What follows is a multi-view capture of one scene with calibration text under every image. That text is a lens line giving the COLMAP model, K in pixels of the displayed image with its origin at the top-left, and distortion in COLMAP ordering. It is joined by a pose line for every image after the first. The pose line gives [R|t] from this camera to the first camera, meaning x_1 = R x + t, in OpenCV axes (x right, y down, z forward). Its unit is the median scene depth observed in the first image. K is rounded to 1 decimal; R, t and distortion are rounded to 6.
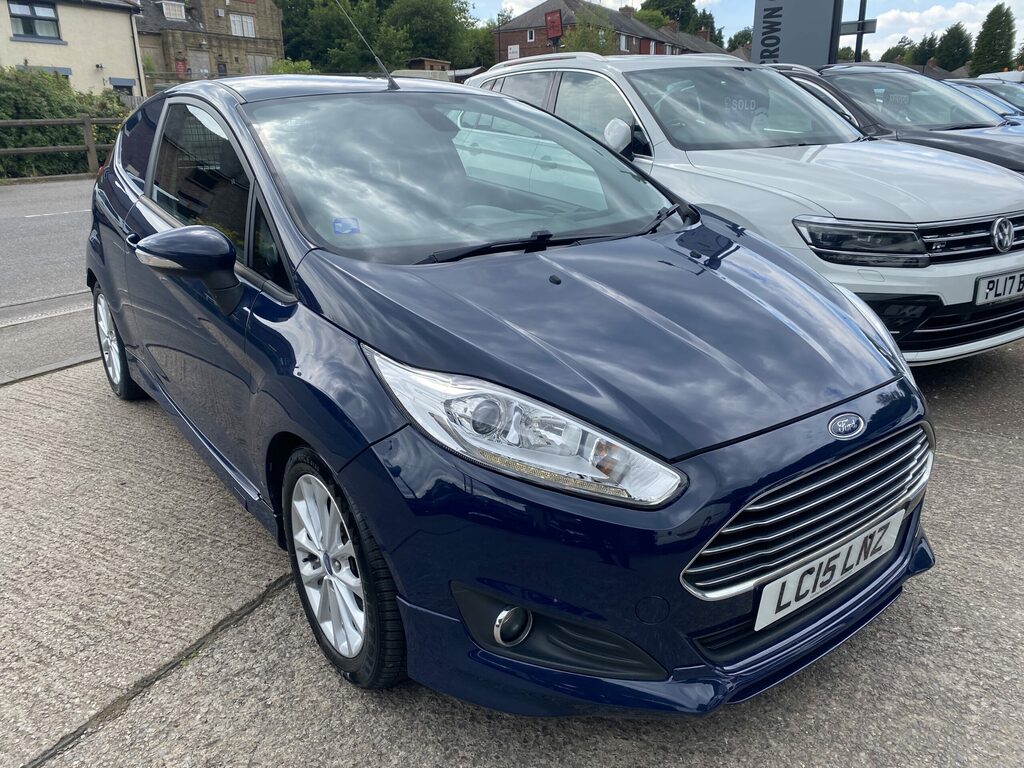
lens RADIAL K [[784.5, 0, 514.4], [0, 784.5, 377.3], [0, 0, 1]] dist [0.016779, -0.010276]
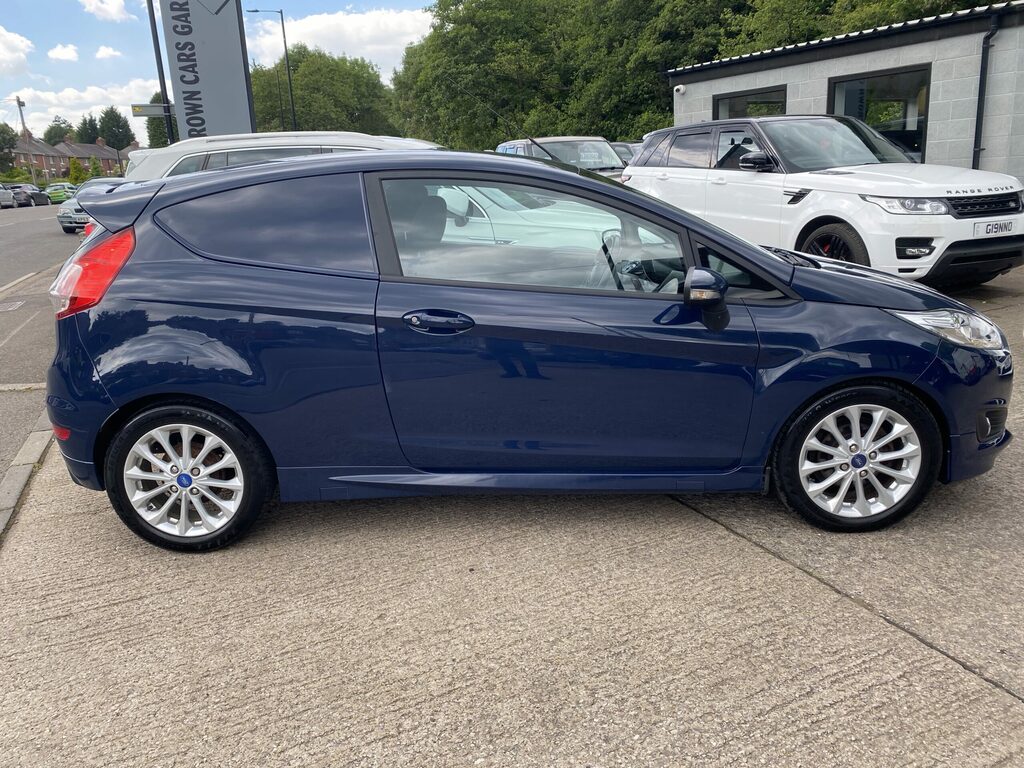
lens RADIAL K [[781.3, 0, 495.6], [0, 781.3, 381.7], [0, 0, 1]] dist [0.008060, 0.002926]
pose [[0.589952, -0.217381, 0.777626, -1.661019], [0.280777, 0.958205, 0.054847, -0.179681], [-0.757048, 0.185983, 0.626330, 0.501663]]
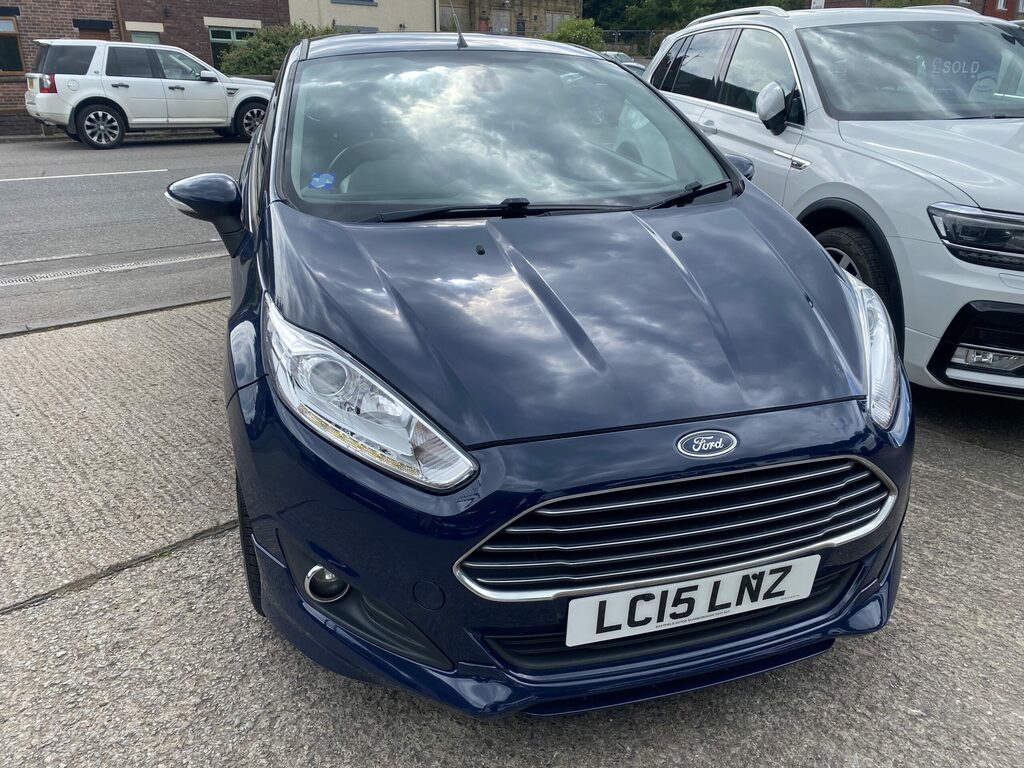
lens RADIAL K [[789.8, 0, 512.0], [0, 789.8, 384.0], [0, 0, 1]] dist [0.009506, 0.000627]
pose [[0.940106, 0.137373, -0.311976, 0.377919], [-0.121357, 0.990118, 0.070284, -0.030688], [0.318548, -0.028214, 0.947487, 0.082204]]
